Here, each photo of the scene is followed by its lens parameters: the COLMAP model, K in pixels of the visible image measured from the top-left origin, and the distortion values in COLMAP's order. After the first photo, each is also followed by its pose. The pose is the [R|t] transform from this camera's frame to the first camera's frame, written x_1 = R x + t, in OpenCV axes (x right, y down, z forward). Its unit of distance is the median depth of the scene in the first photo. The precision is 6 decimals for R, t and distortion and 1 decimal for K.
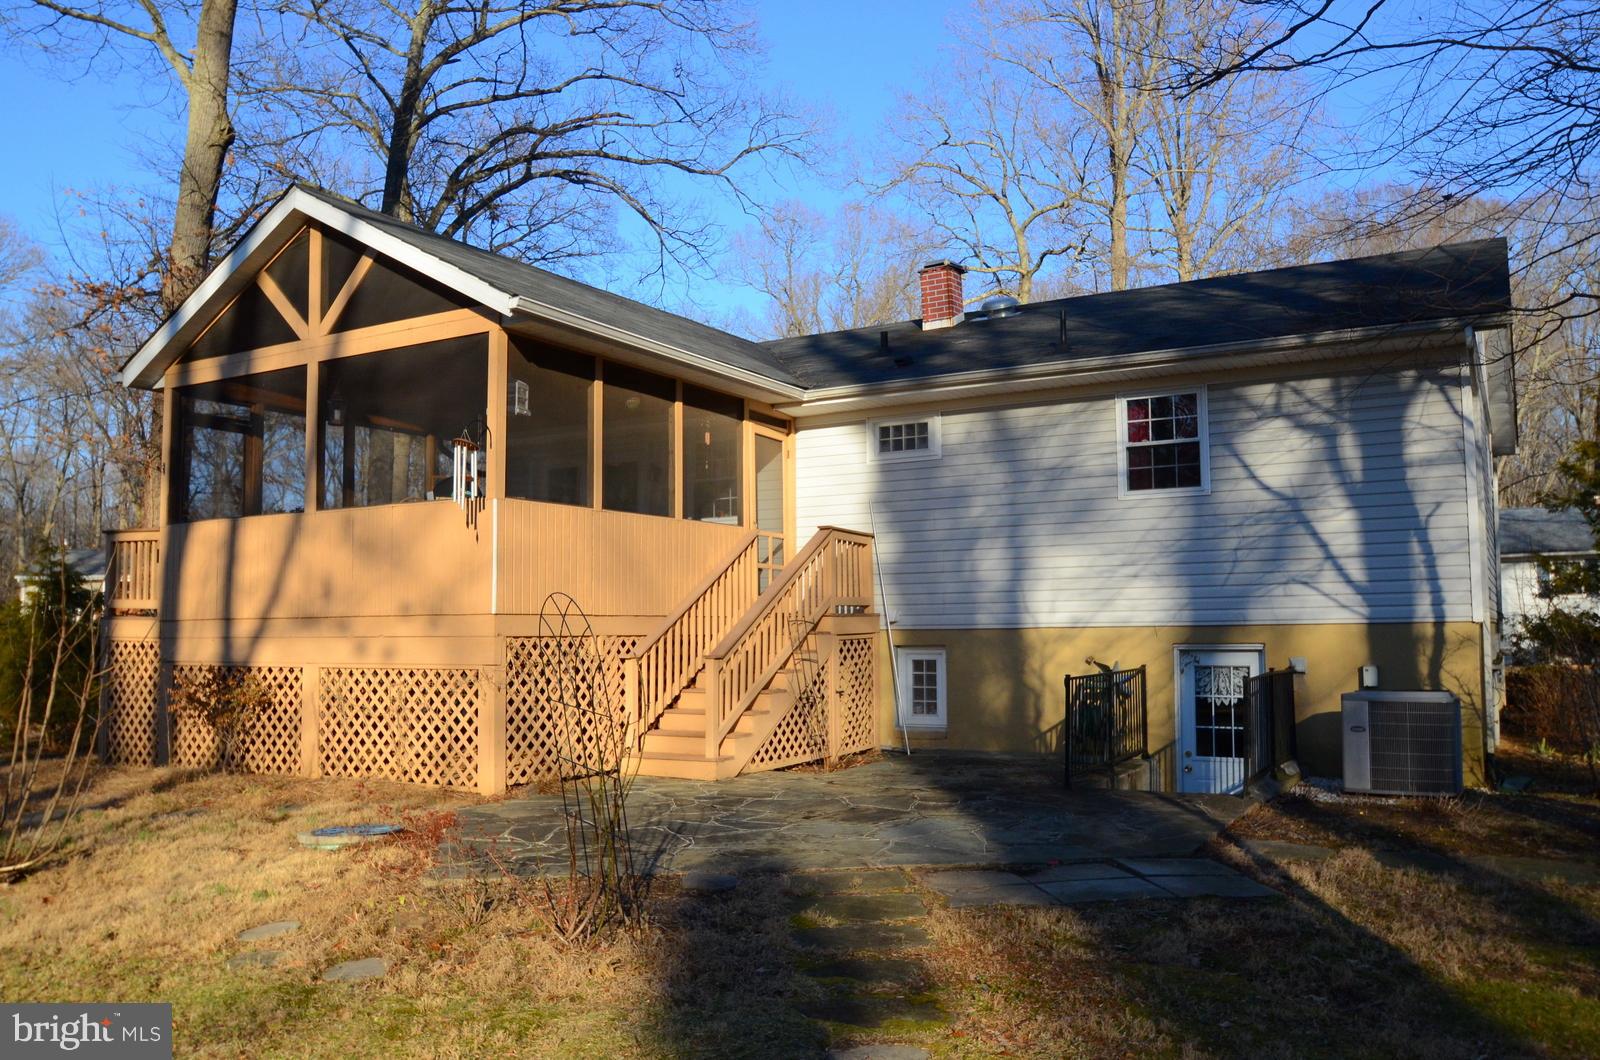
lens RADIAL K [[1221.4, 0, 800.0], [0, 1221.4, 530.0], [0, 0, 1]] dist [-0.046673, 0.005126]
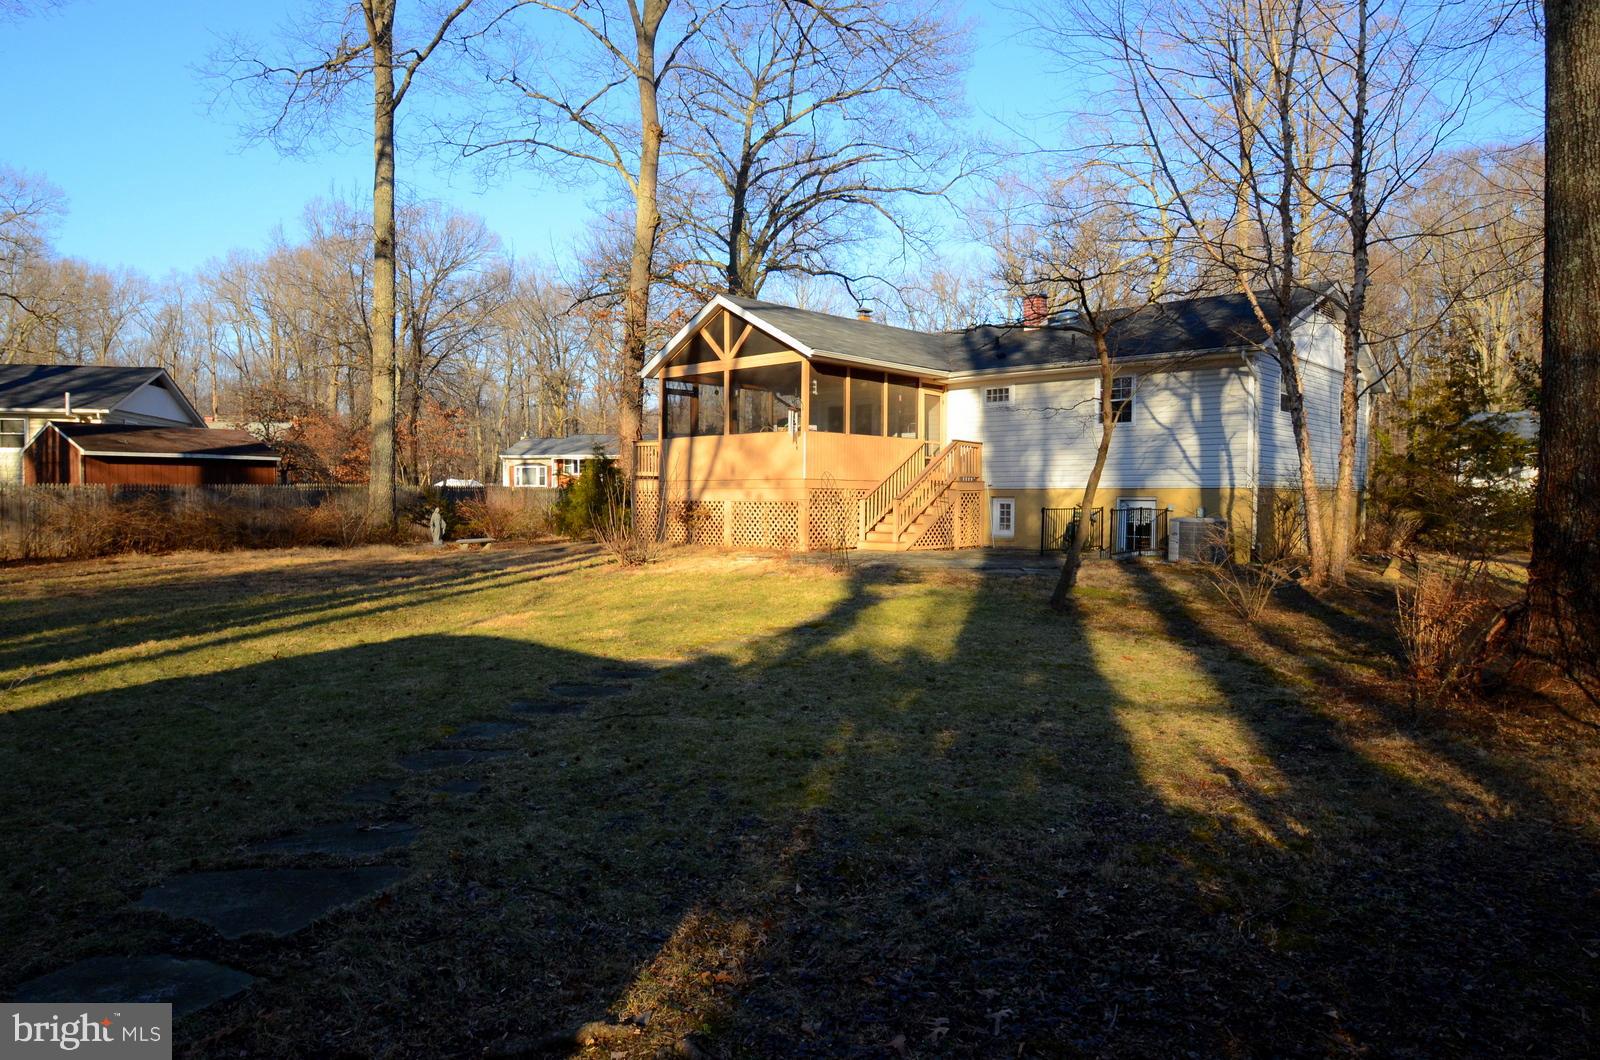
lens RADIAL K [[1221.4, 0, 800.0], [0, 1221.4, 530.0], [0, 0, 1]] dist [-0.046673, 0.005126]
pose [[0.972409, 0.019713, -0.232447, 0.271820], [0.004755, 0.994541, 0.104236, -0.073935], [0.233232, -0.102465, 0.967008, -1.205127]]
